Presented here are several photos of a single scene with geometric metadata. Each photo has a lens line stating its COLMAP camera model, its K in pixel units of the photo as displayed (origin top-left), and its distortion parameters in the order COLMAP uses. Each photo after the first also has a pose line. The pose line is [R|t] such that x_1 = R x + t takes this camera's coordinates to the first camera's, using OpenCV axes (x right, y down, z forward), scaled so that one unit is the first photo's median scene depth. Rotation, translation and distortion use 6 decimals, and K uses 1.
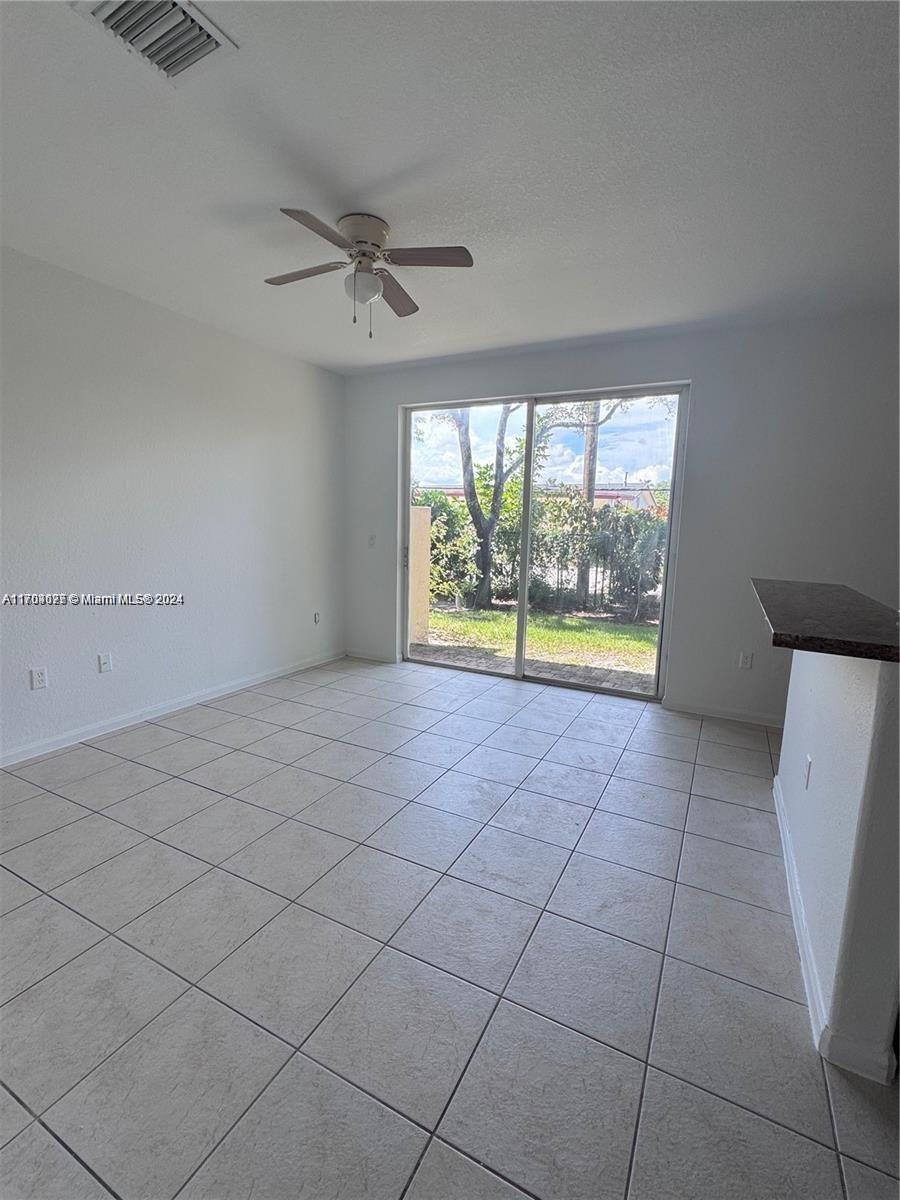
lens RADIAL K [[539.1, 0, 450.0], [0, 539.1, 600.0], [0, 0, 1]] dist [0.001680, 0.000272]
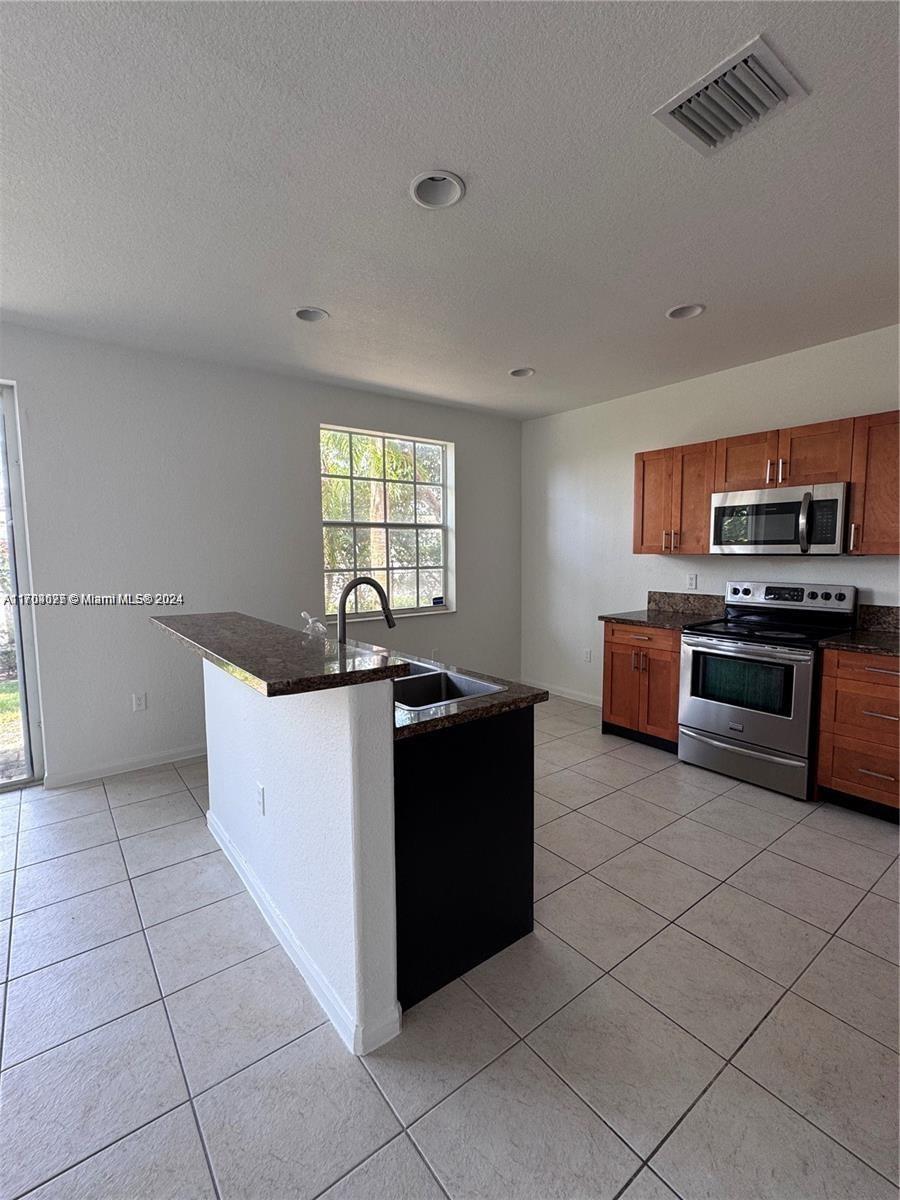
lens RADIAL K [[539.1, 0, 450.0], [0, 539.1, 600.0], [0, 0, 1]] dist [0.001680, 0.000272]
pose [[0.427016, -0.112892, 0.897169, -0.052844], [0.148593, 0.987449, 0.053528, -0.046059], [-0.891952, 0.110455, 0.438431, 0.143155]]
